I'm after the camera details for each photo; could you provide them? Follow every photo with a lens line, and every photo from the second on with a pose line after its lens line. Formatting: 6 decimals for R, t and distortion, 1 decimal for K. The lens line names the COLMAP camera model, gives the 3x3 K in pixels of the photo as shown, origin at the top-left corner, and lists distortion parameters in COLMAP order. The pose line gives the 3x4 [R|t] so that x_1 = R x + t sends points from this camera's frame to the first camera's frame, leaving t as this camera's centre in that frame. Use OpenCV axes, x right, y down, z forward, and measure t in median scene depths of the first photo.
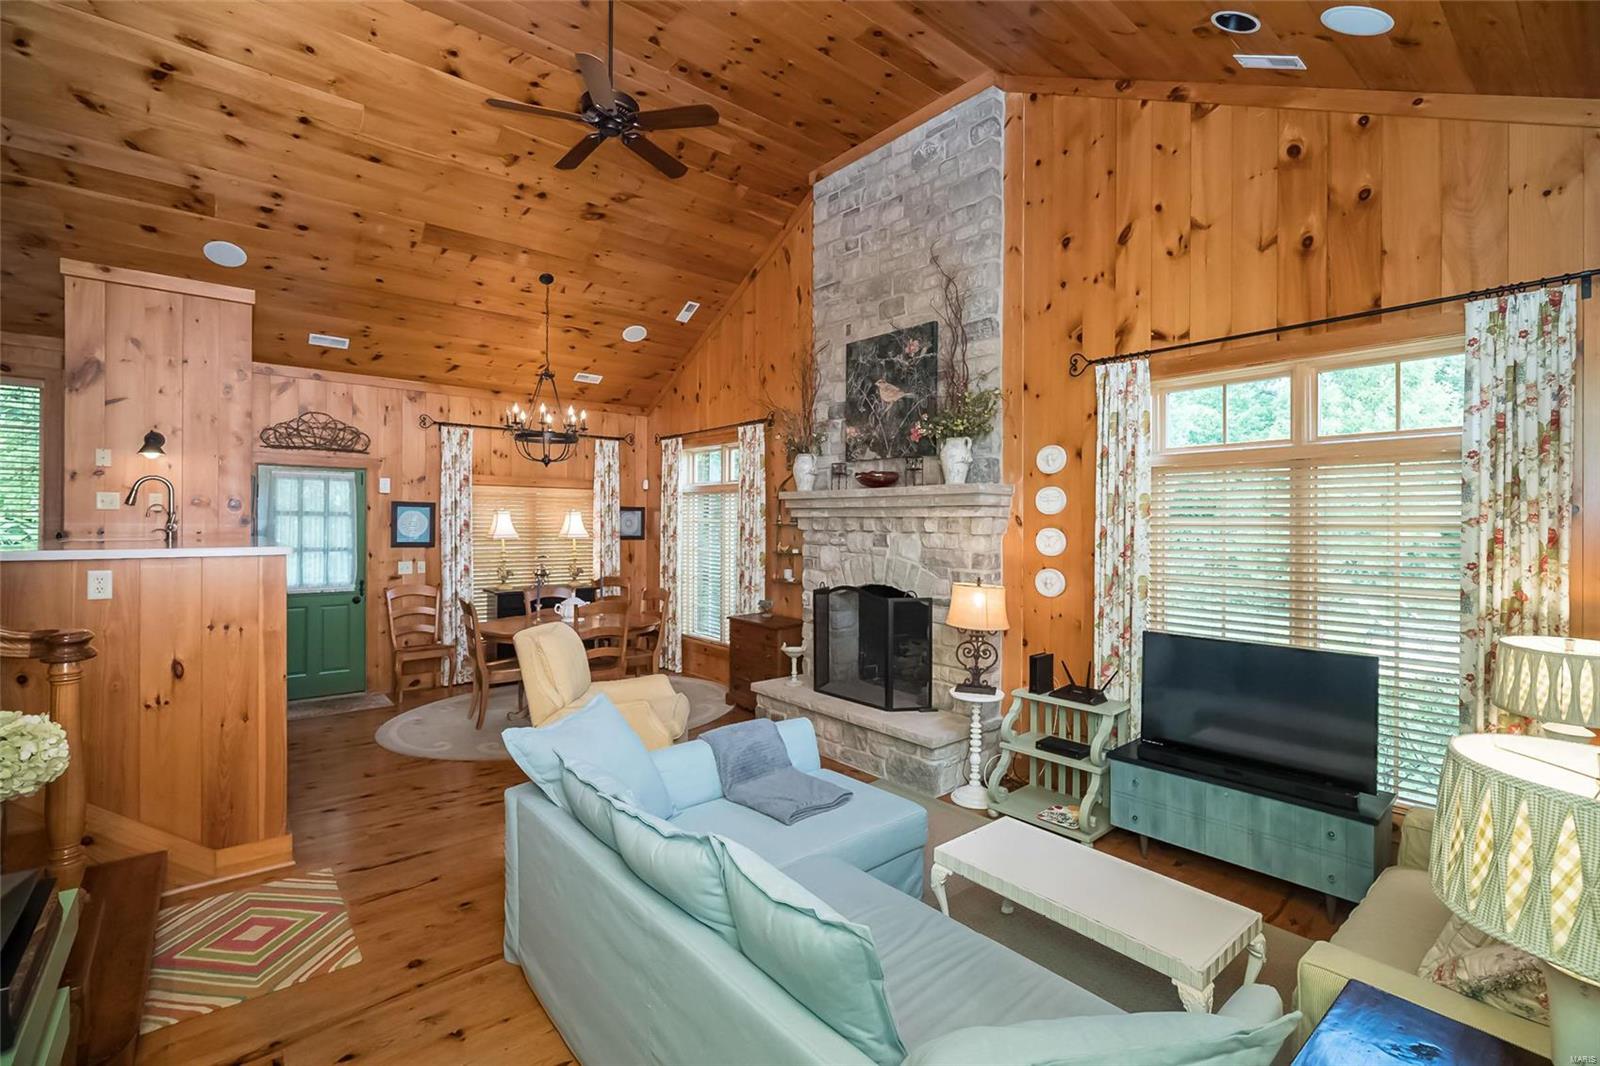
lens RADIAL K [[712.5, 0, 778.9], [0, 712.5, 524.2], [0, 0, 1]] dist [0.000522, 0.000552]
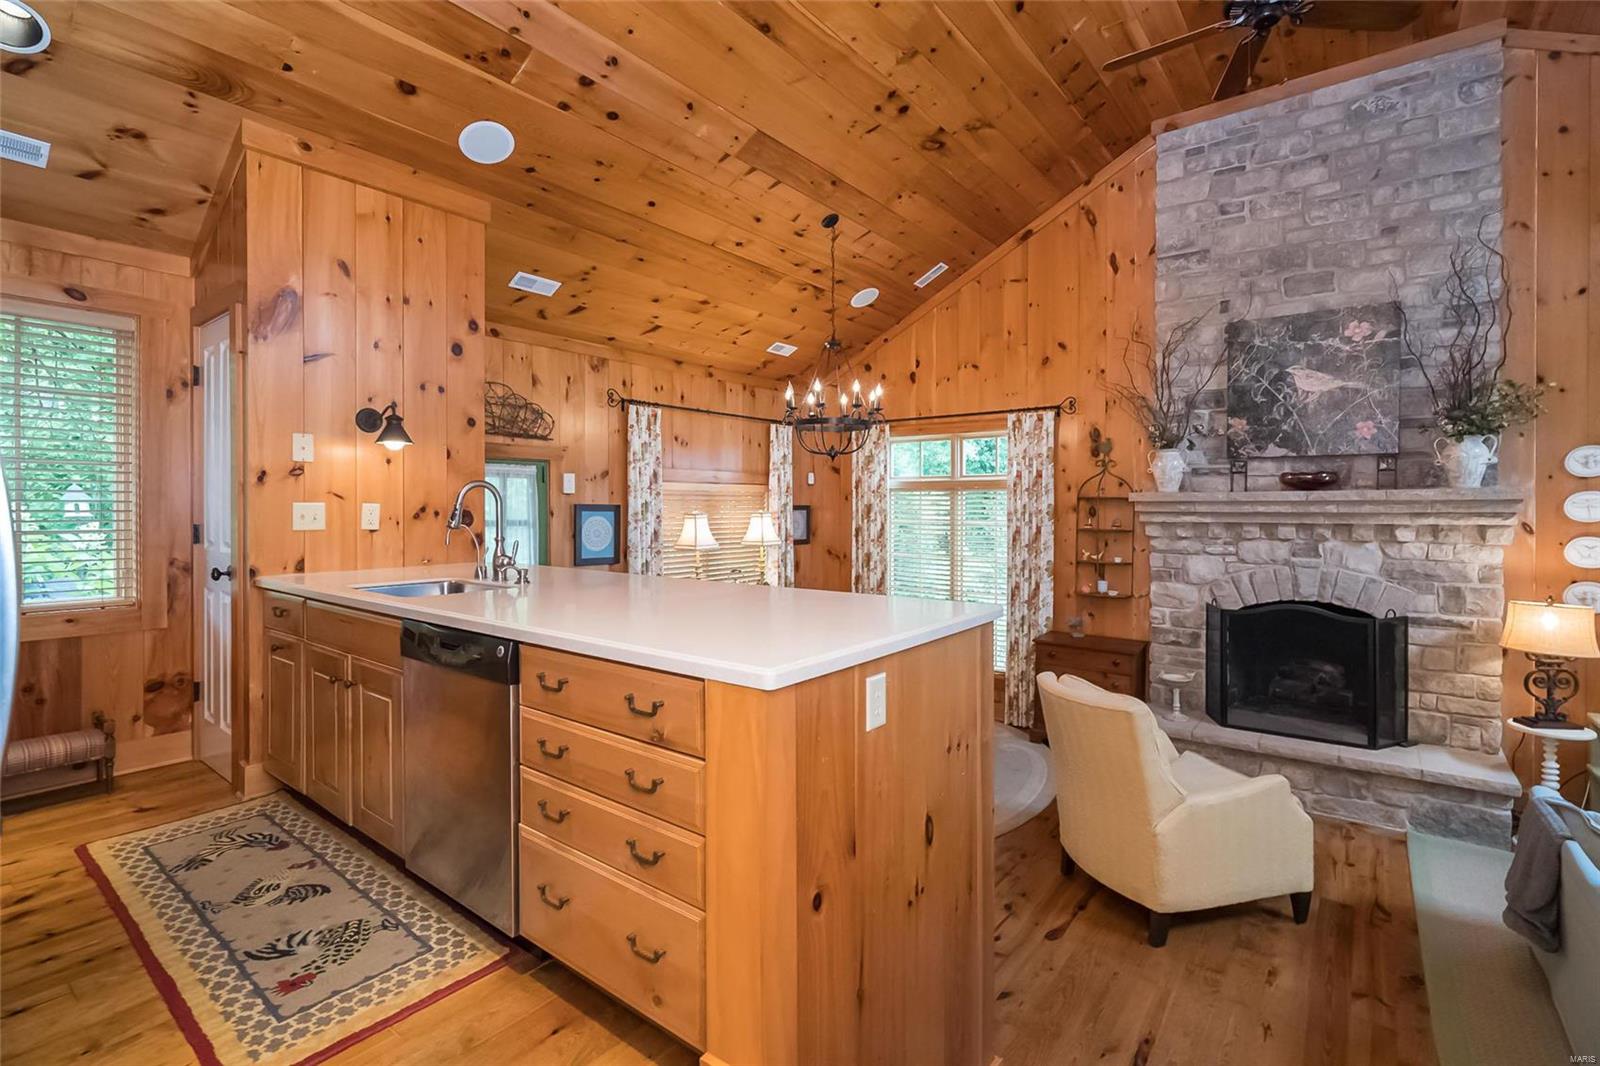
lens RADIAL K [[733.7, 0, 803.4], [0, 733.7, 512.8], [0, 0, 1]] dist [0.003842, 0.001175]
pose [[0.972696, -0.011730, 0.231785, -0.547590], [0.010381, 0.999921, 0.007038, -0.029355], [-0.231850, -0.004440, 0.972742, 0.219936]]
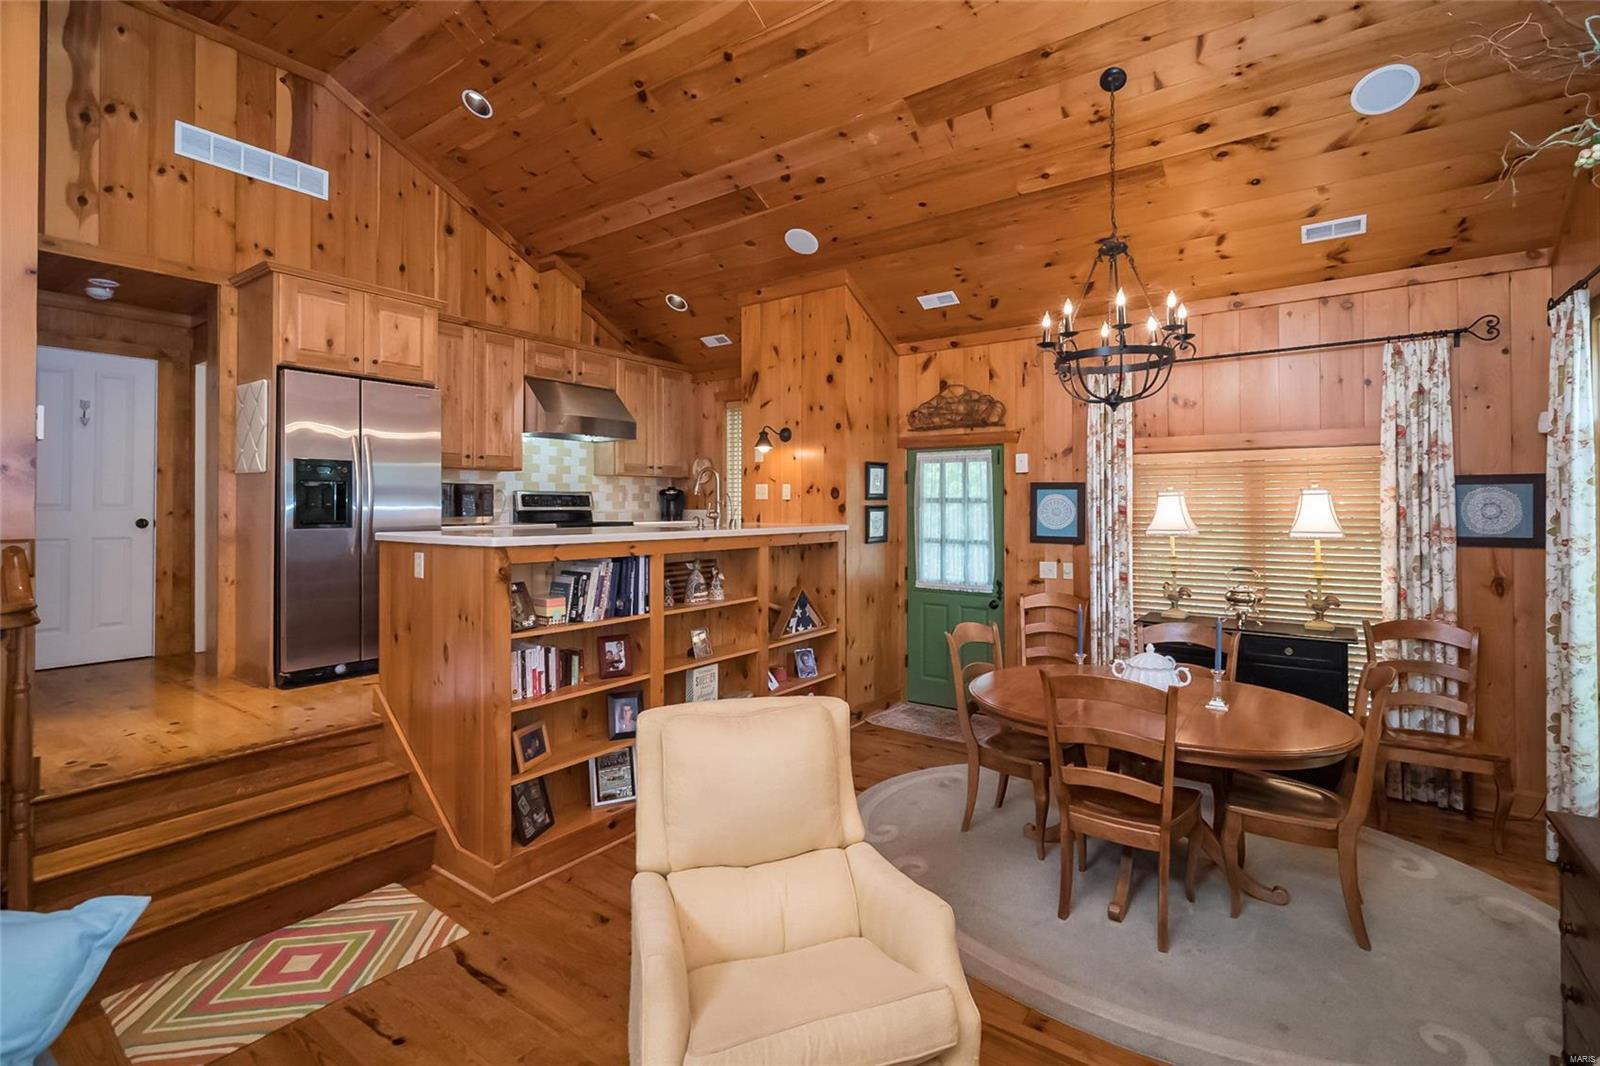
lens RADIAL K [[702.5, 0, 798.5], [0, 702.5, 500.5], [0, 0, 1]] dist [-0.000042, 0.000309]
pose [[0.276996, -0.016056, -0.960737, 0.136594], [-0.001433, 0.999852, -0.017123, 0.000665], [0.960870, 0.006120, 0.276932, 0.608587]]
